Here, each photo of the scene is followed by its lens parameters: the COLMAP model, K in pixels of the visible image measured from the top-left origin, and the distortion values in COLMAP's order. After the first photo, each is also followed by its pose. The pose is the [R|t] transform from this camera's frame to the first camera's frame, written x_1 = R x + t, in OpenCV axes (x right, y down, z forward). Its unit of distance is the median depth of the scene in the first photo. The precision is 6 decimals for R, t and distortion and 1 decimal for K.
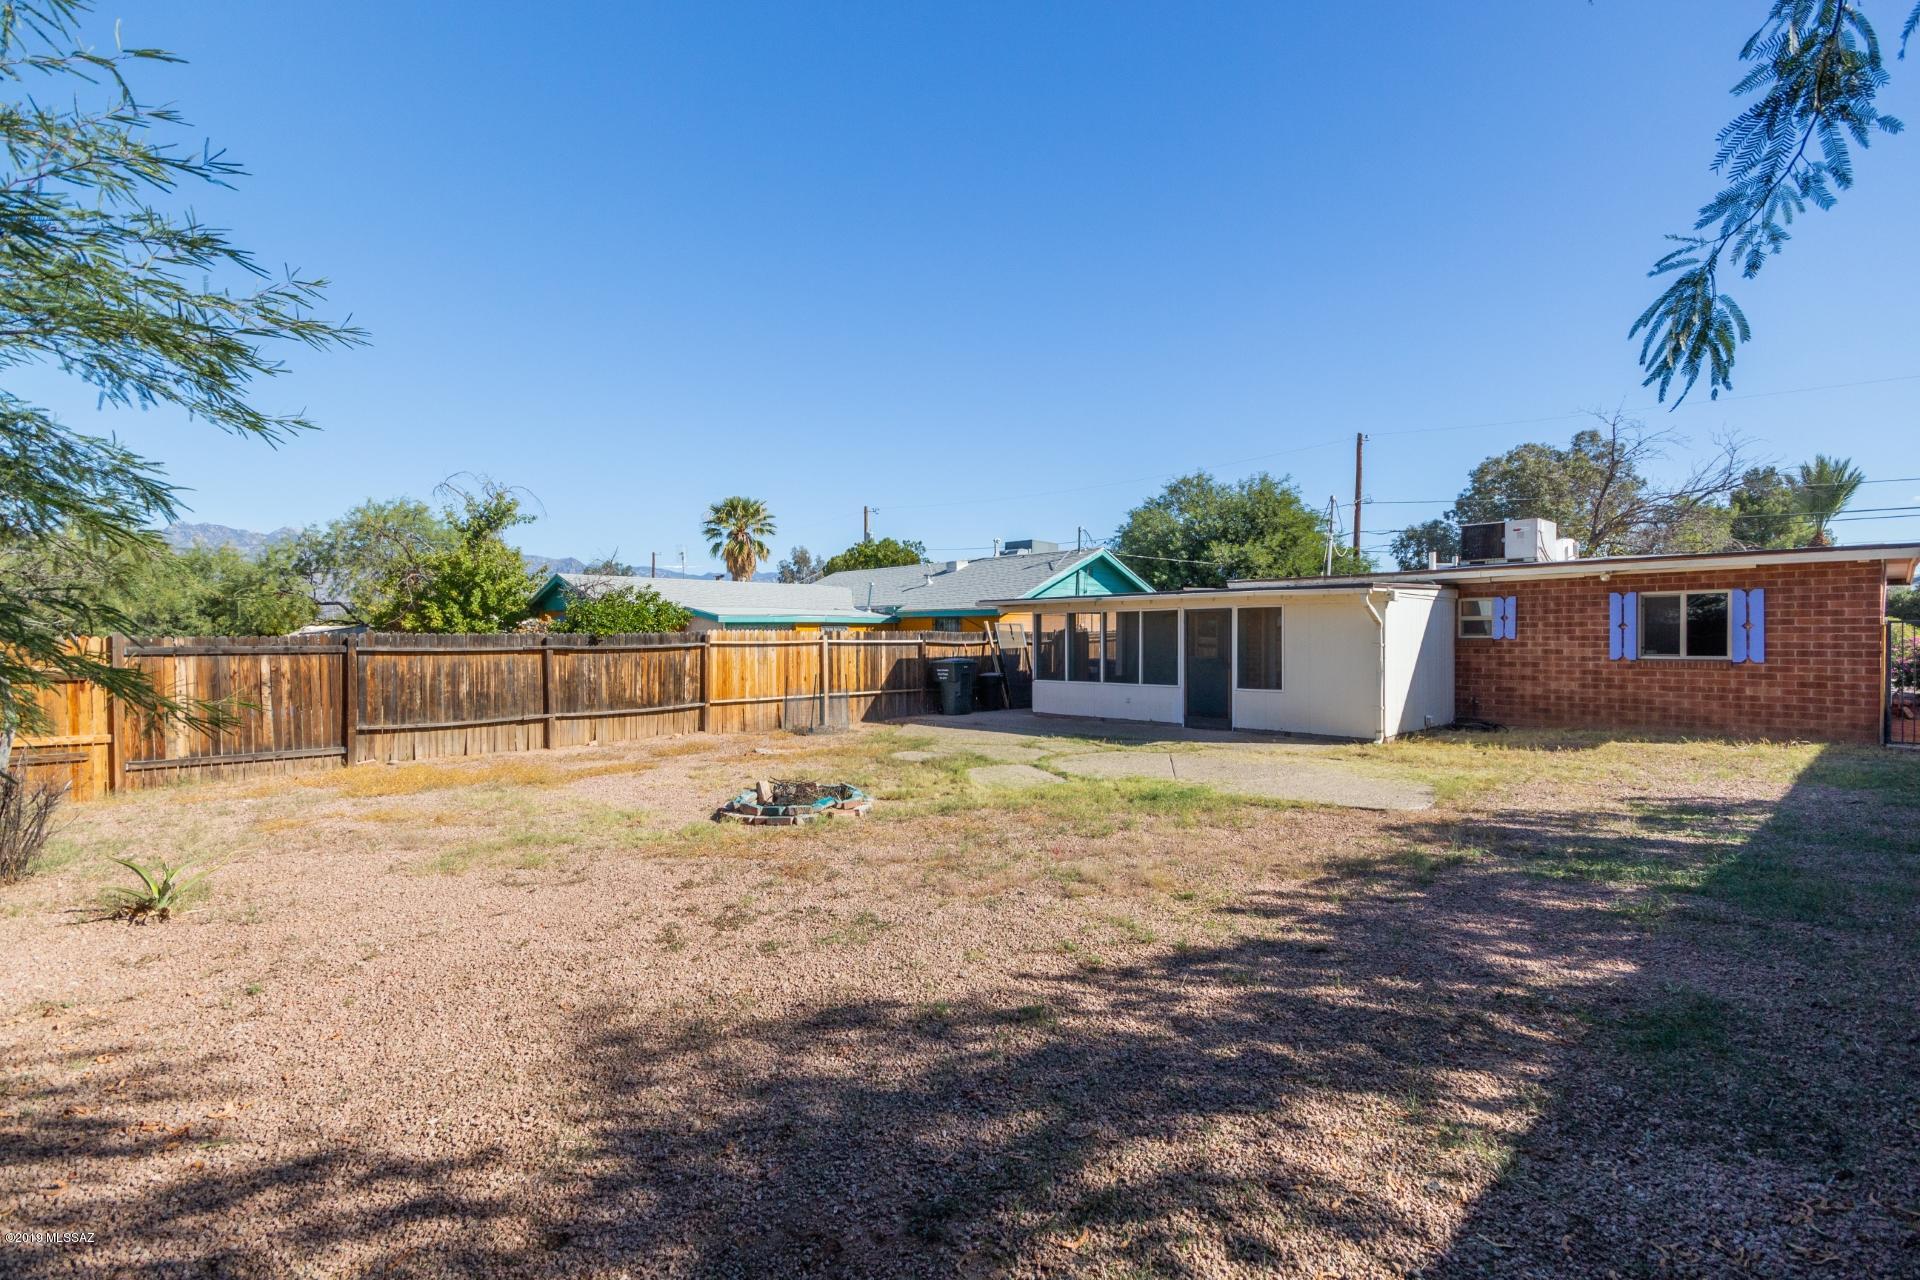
lens RADIAL K [[903.5, 0, 960.0], [0, 903.5, 640.0], [0, 0, 1]] dist [0.027190, -0.000130]
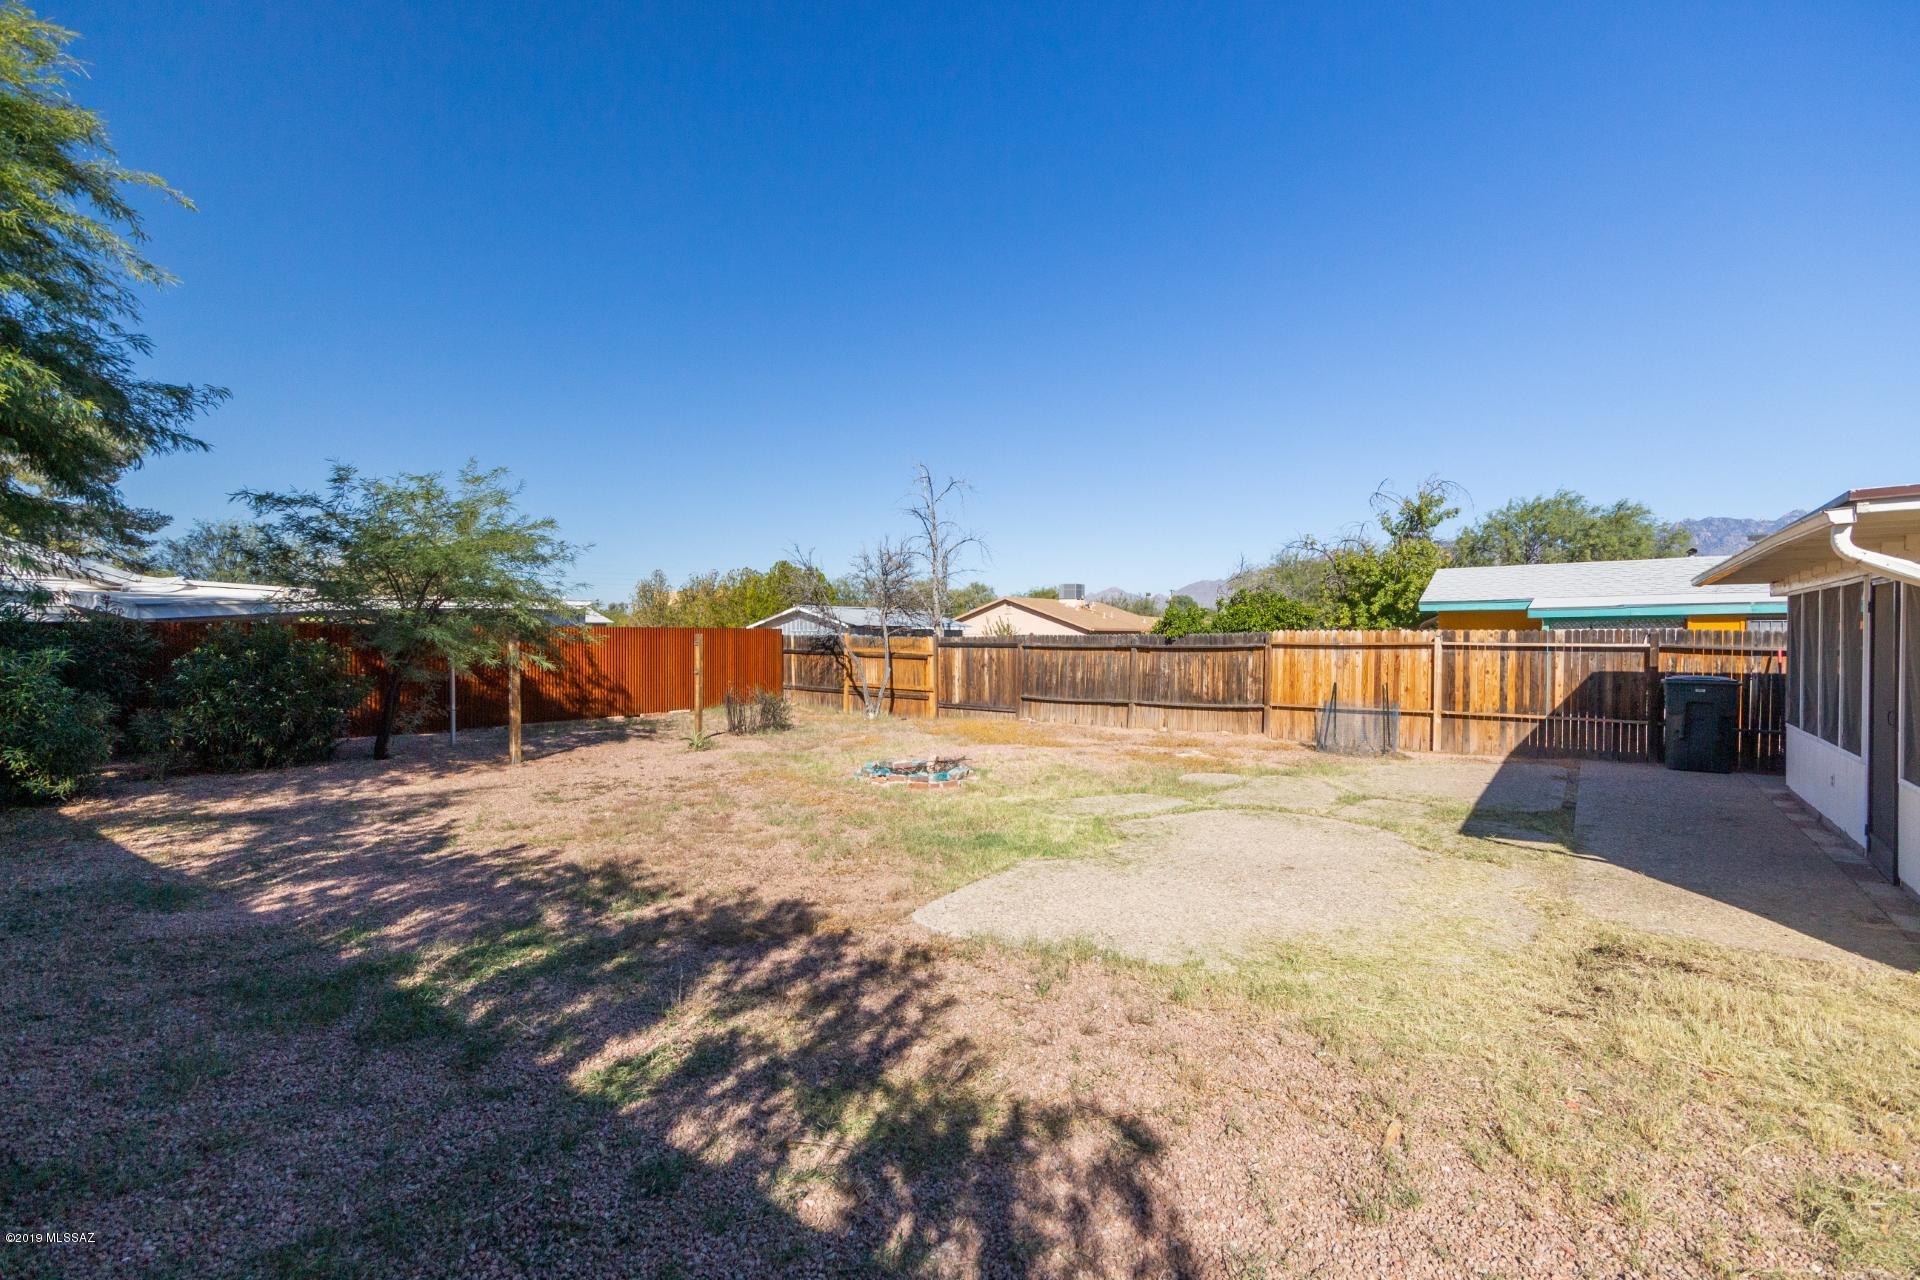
lens RADIAL K [[903.5, 0, 960.0], [0, 903.5, 640.0], [0, 0, 1]] dist [0.027190, -0.000130]
pose [[0.130583, 0.009505, -0.991392, 0.672027], [-0.001918, 0.999955, 0.009334, -0.009786], [0.991436, 0.000682, 0.130595, 0.569171]]
